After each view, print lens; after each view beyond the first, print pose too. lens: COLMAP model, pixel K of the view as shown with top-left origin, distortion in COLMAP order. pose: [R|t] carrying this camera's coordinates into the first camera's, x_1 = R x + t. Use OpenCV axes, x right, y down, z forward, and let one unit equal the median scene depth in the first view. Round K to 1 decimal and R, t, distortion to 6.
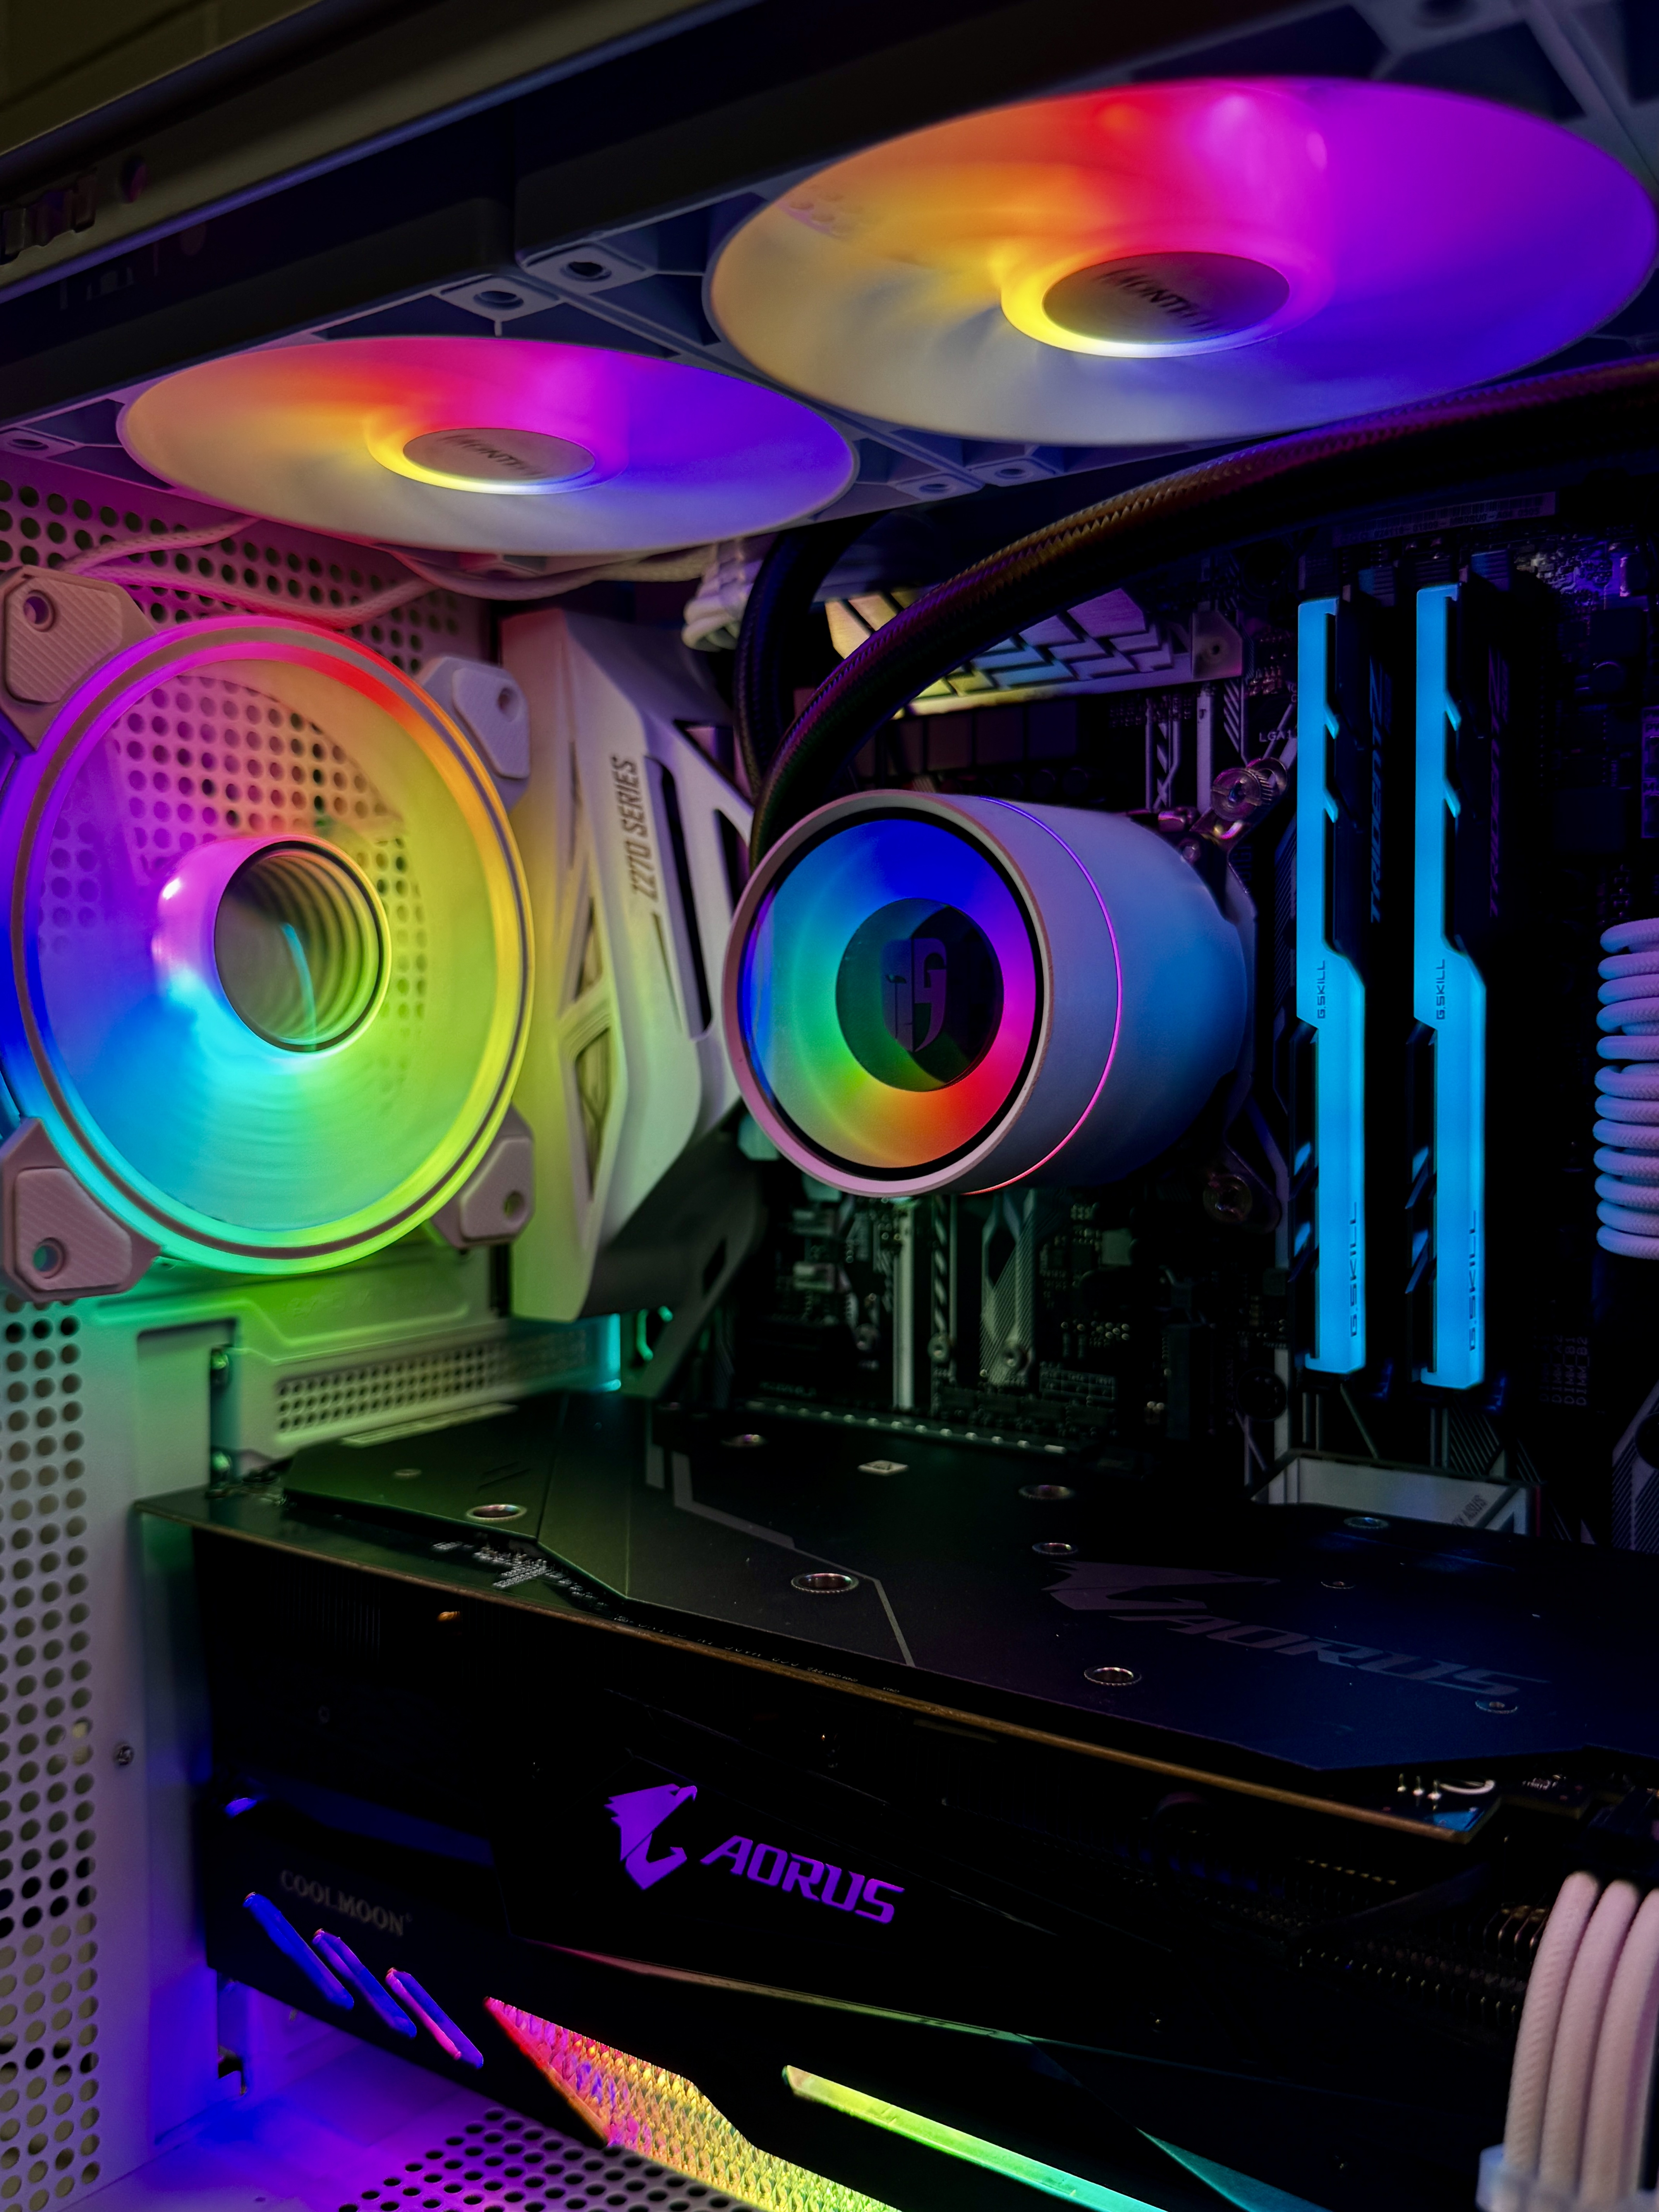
lens RADIAL K [[1879.6, 0, 795.6], [0, 1879.6, 1104.3], [0, 0, 1]] dist [0.006642, -0.023258]
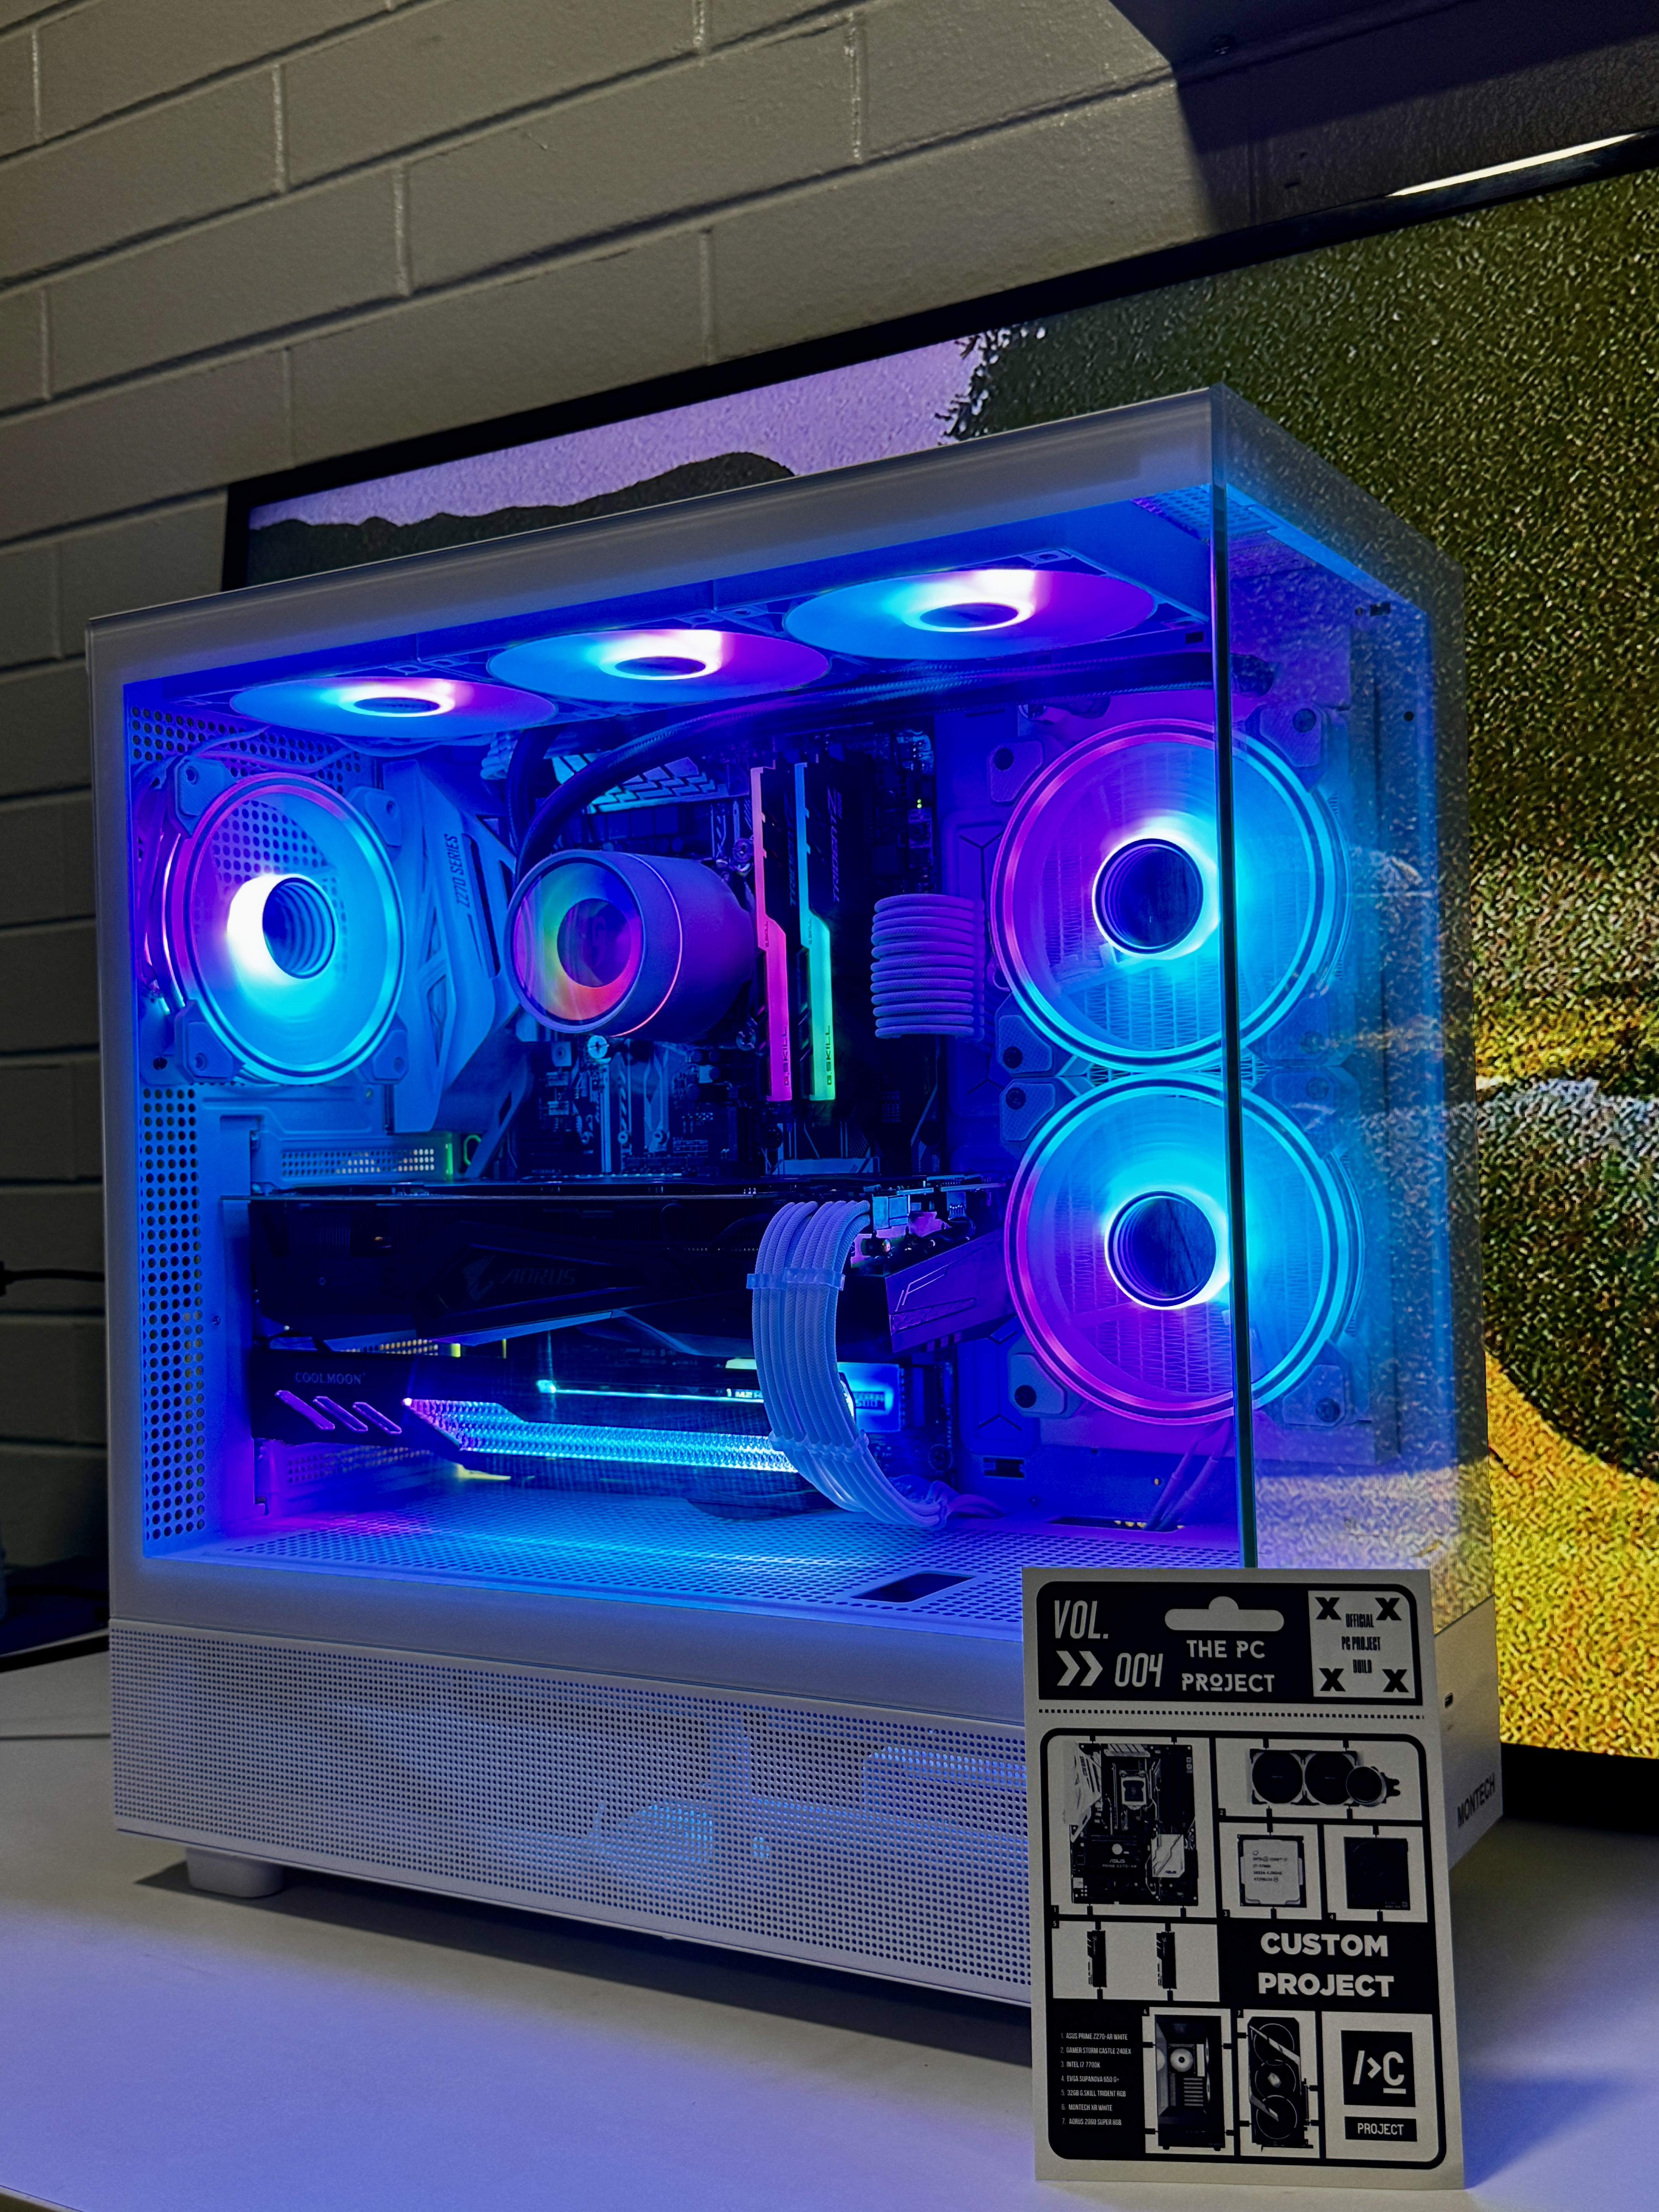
lens RADIAL K [[2259.9, 0, 829.5], [0, 2259.9, 1106.0], [0, 0, 1]] dist [0.077916, 0.016160]
pose [[0.995369, -0.023809, 0.093137, 0.077907], [0.028553, 0.998344, -0.049937, 0.238969], [-0.091794, 0.052365, 0.994400, -1.444041]]
